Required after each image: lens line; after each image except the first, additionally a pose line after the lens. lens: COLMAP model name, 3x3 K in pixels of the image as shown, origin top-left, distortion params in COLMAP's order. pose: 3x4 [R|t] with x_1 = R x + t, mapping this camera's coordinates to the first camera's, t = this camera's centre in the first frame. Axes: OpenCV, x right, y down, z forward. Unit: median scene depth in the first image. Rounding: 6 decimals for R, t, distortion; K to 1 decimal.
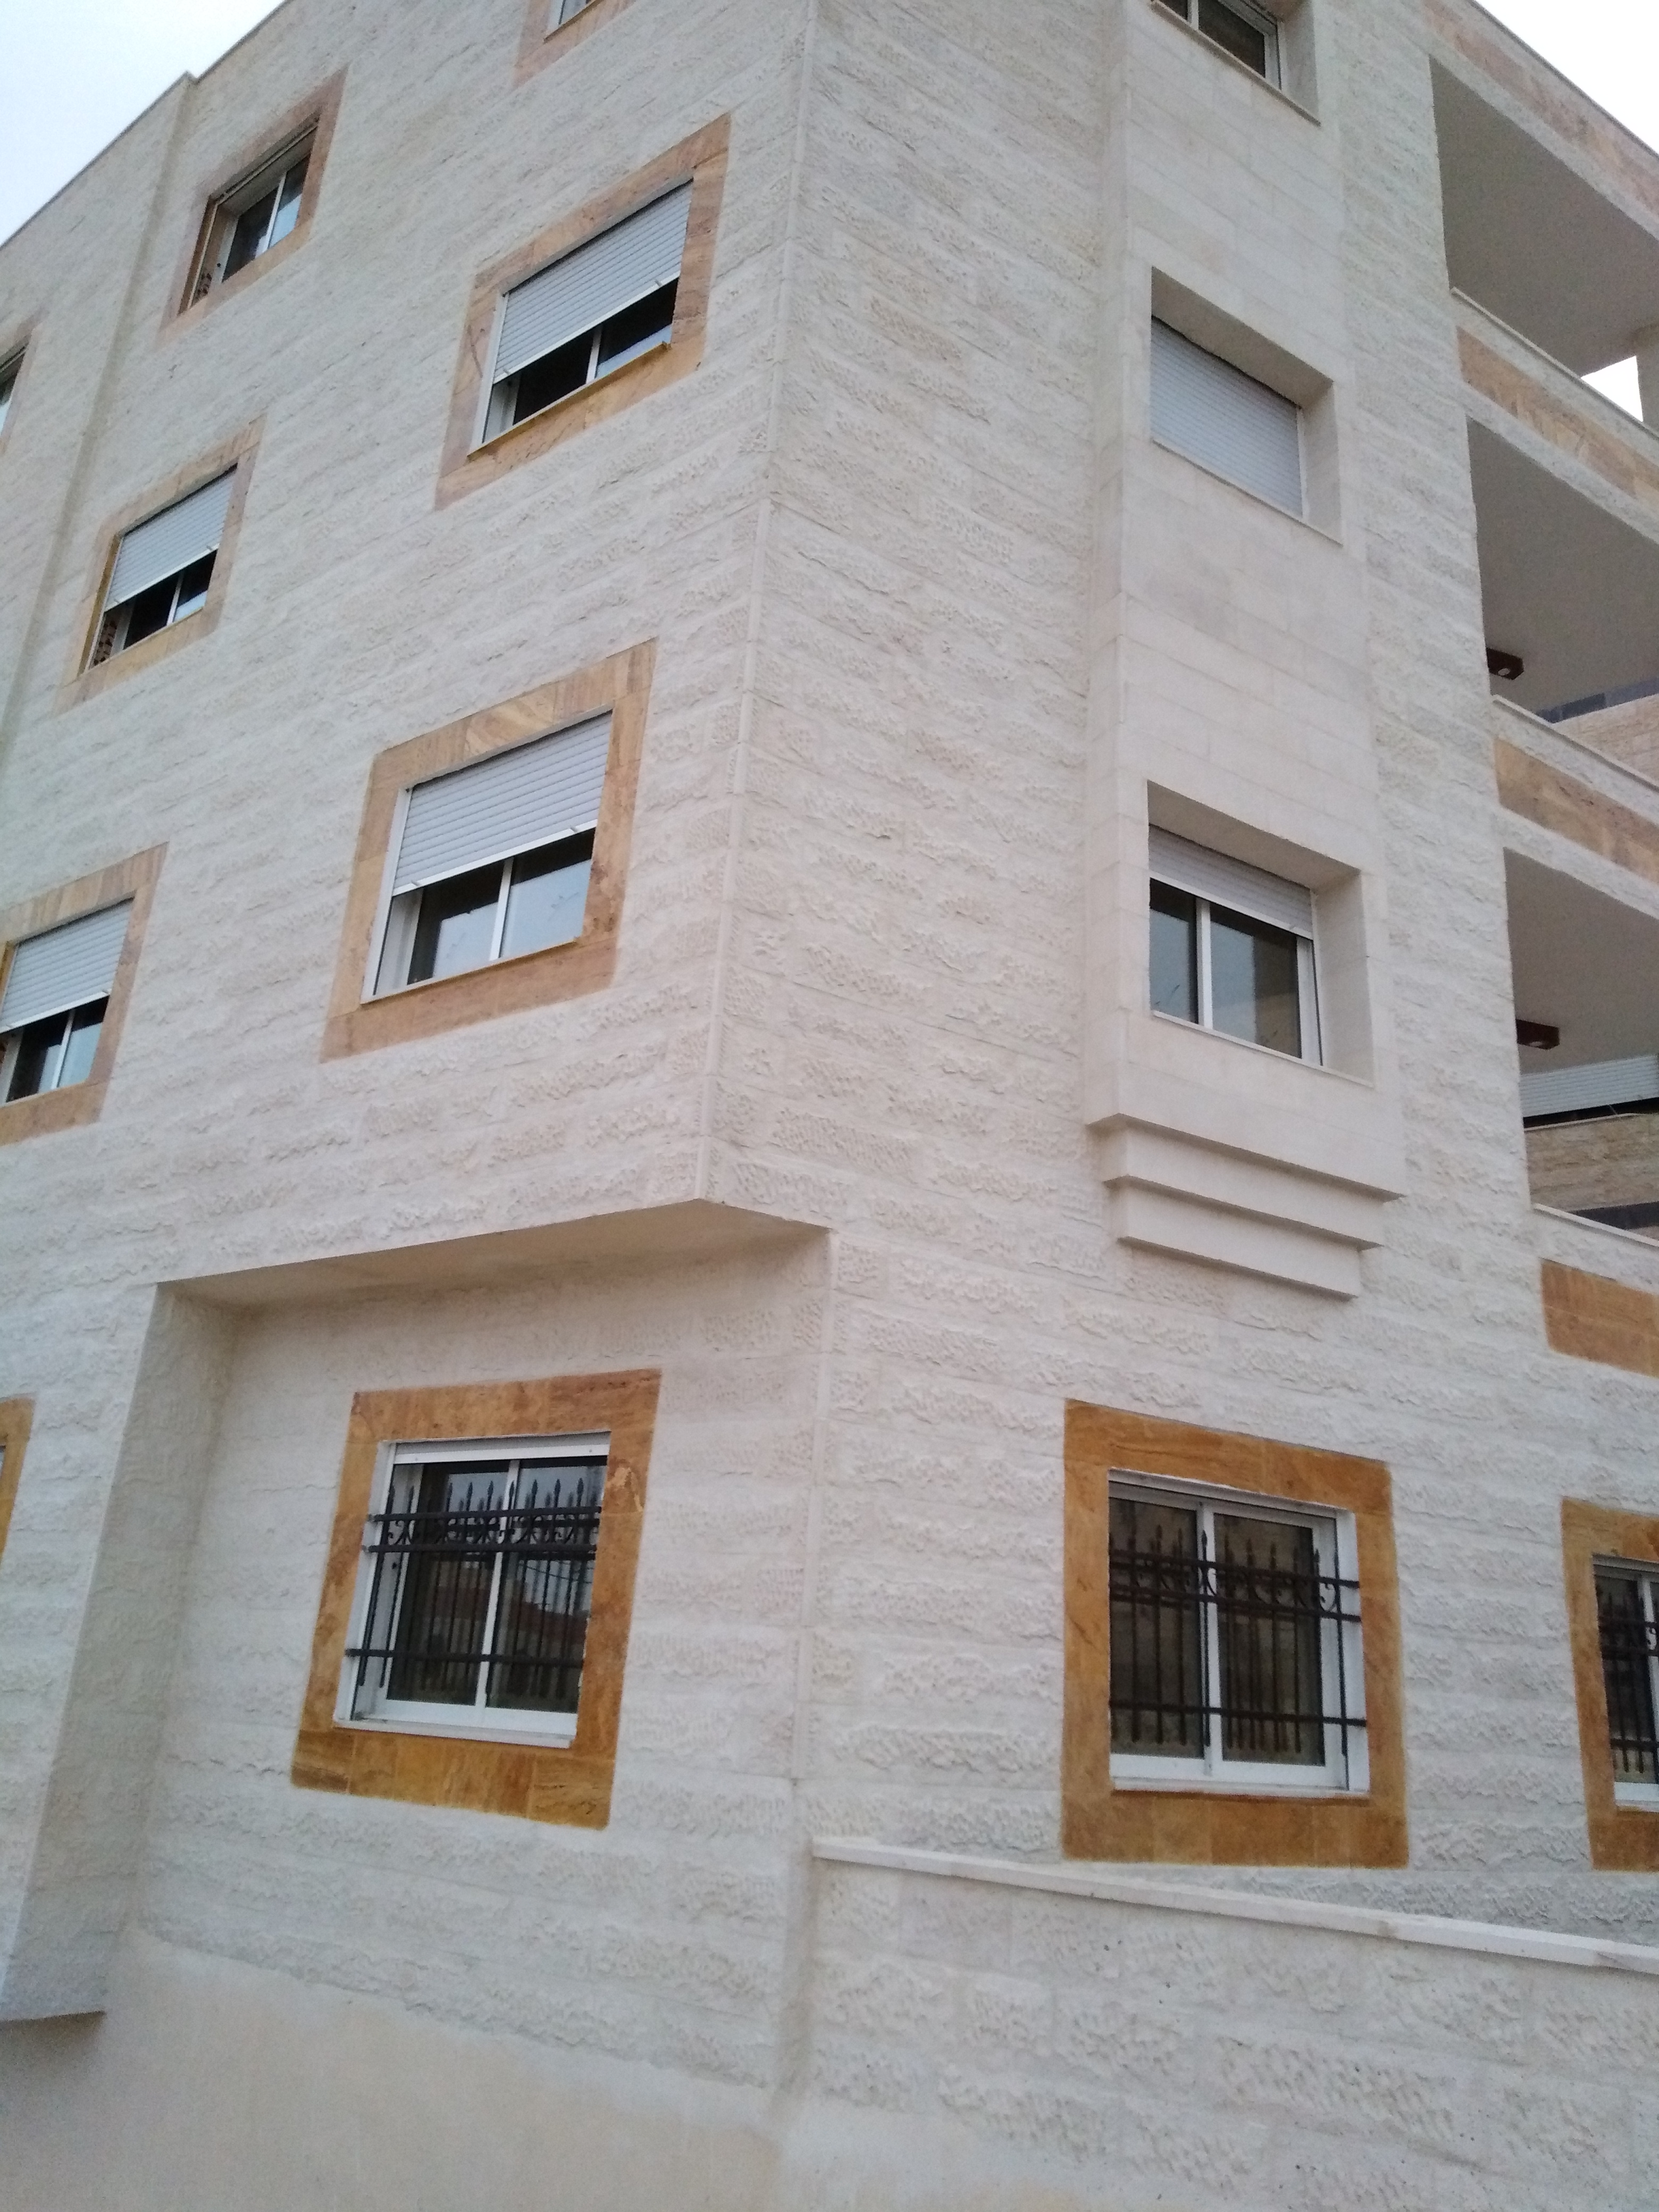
lens RADIAL K [[1562.3, 0, 820.0], [0, 1562.3, 1113.8], [0, 0, 1]] dist [0.102036, -0.158466]
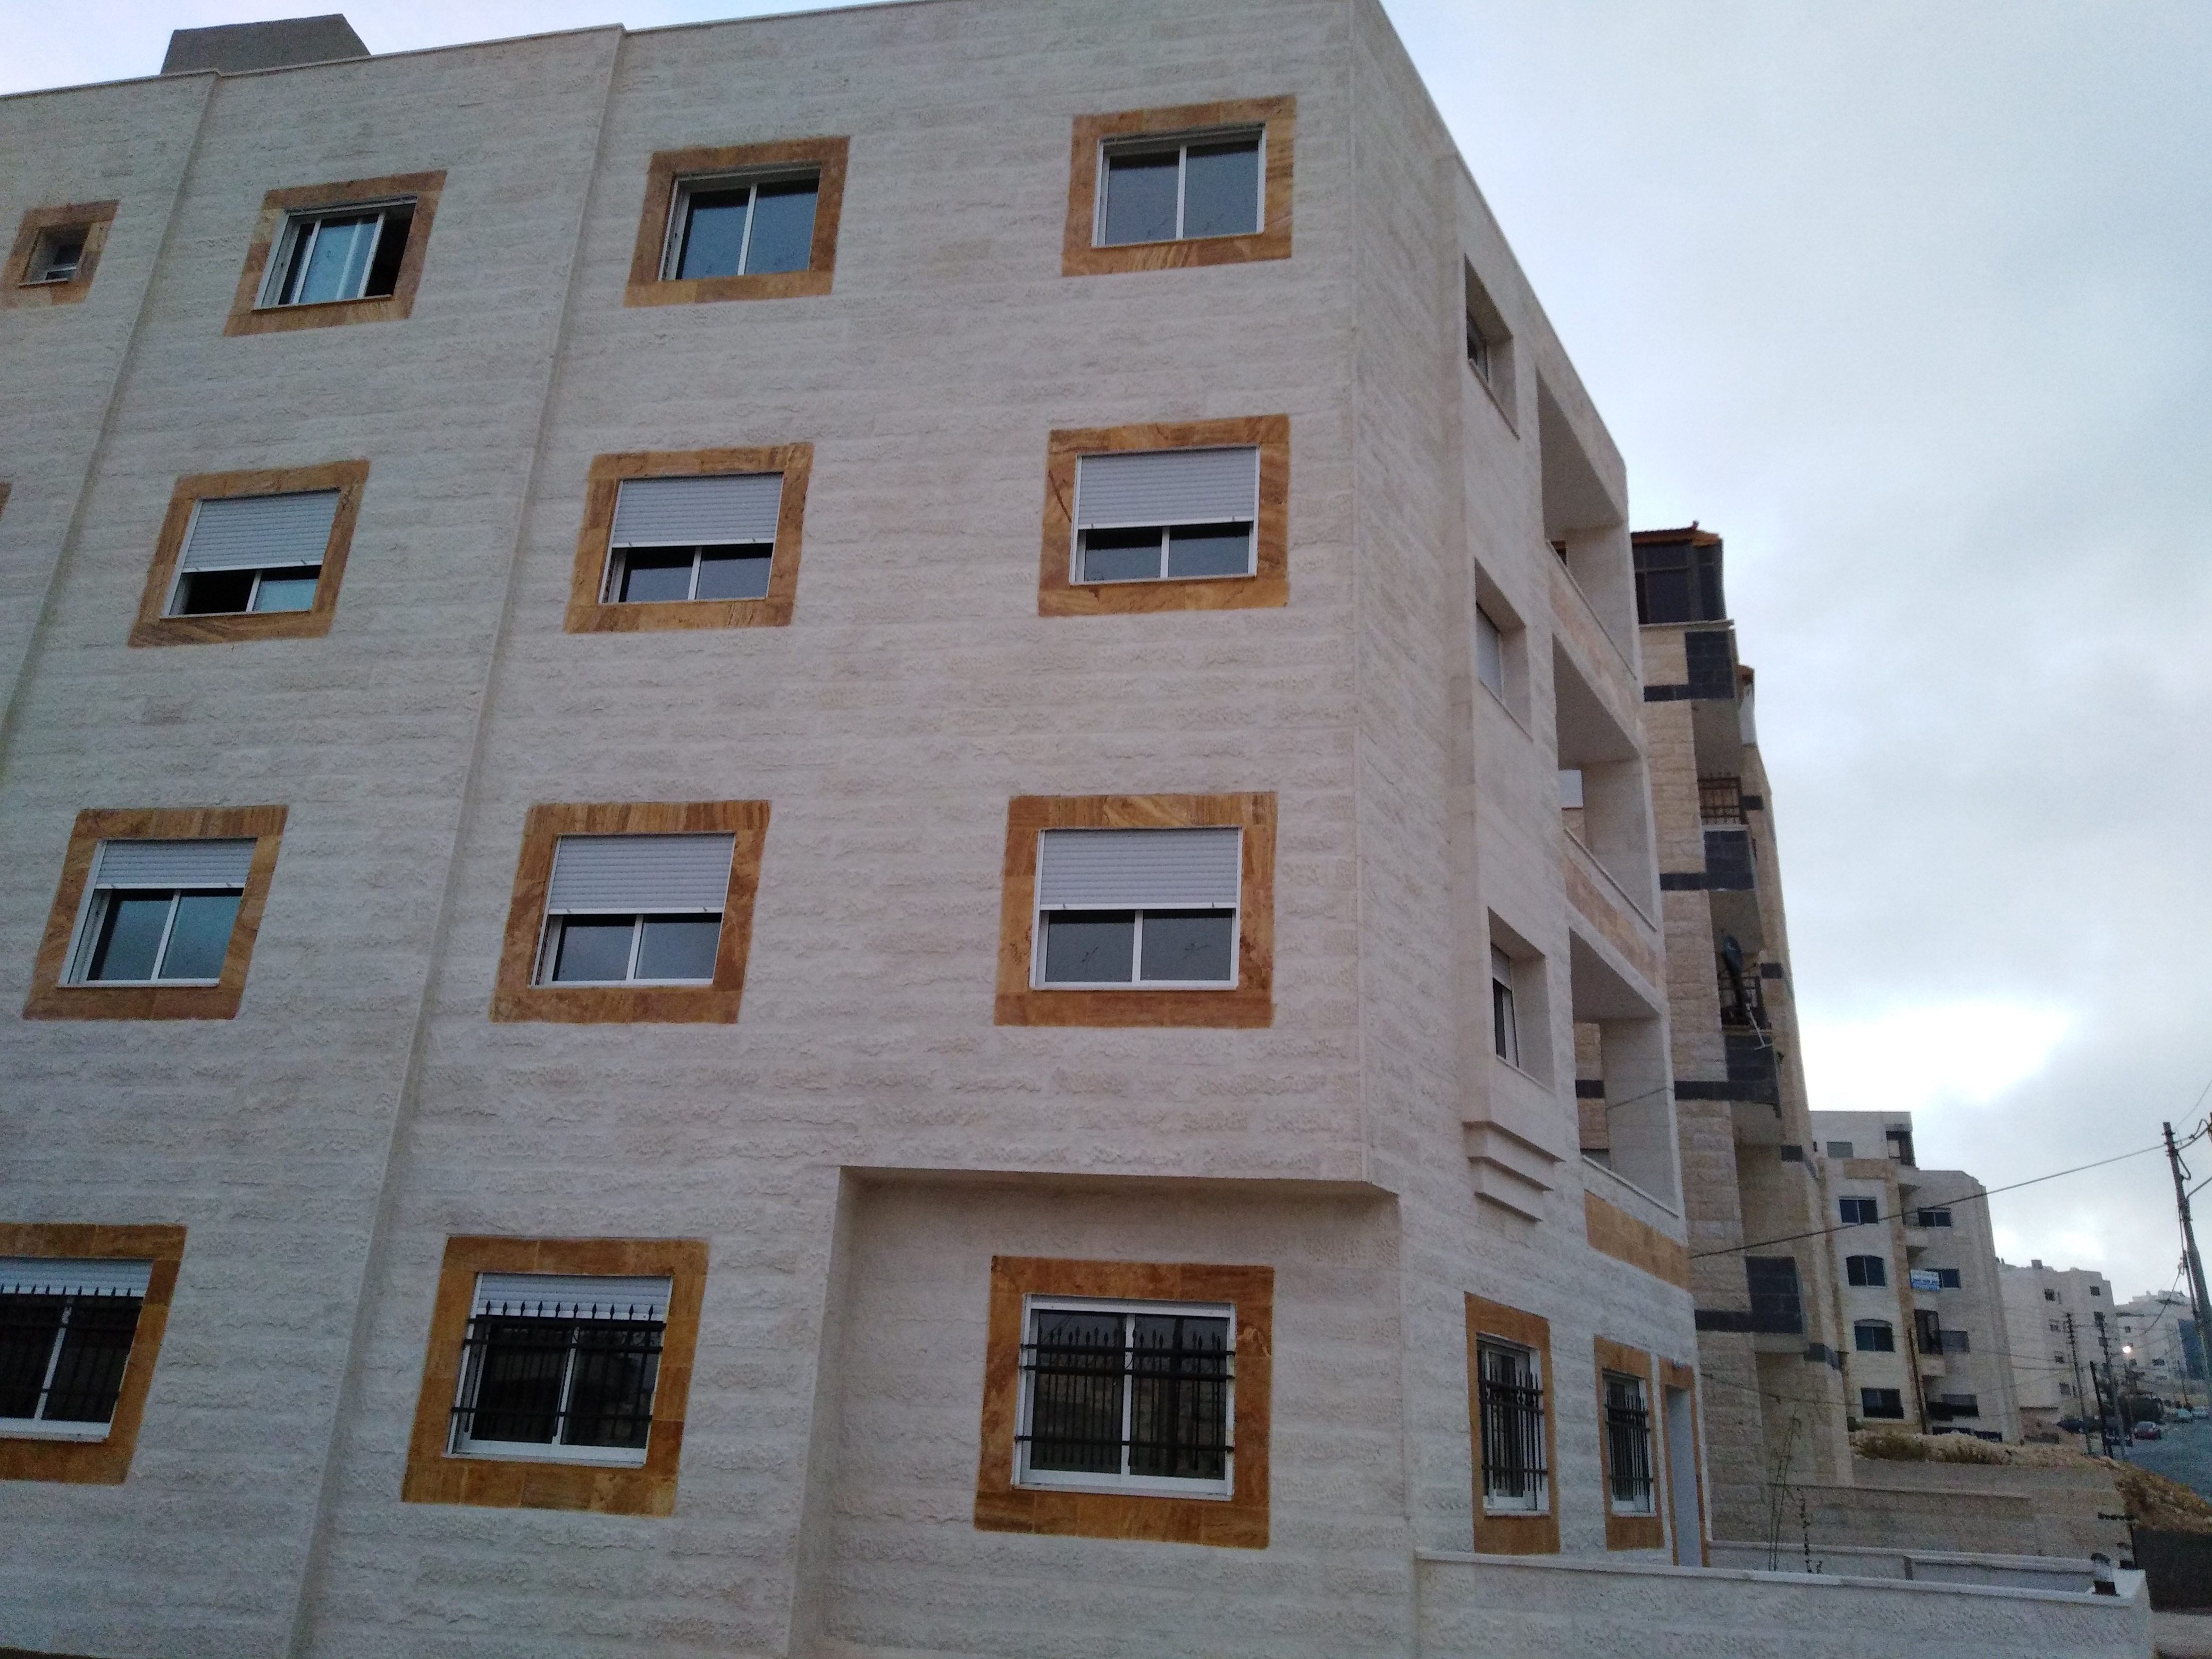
lens RADIAL K [[1562.3, 0, 1073.0], [0, 1562.3, 849.7], [0, 0, 1]] dist [0.102036, -0.158466]
pose [[0.901284, 0.138355, 0.410542, -0.956047], [-0.143161, 0.989514, -0.019183, -0.192347], [-0.408891, -0.041484, 0.911640, -0.364610]]
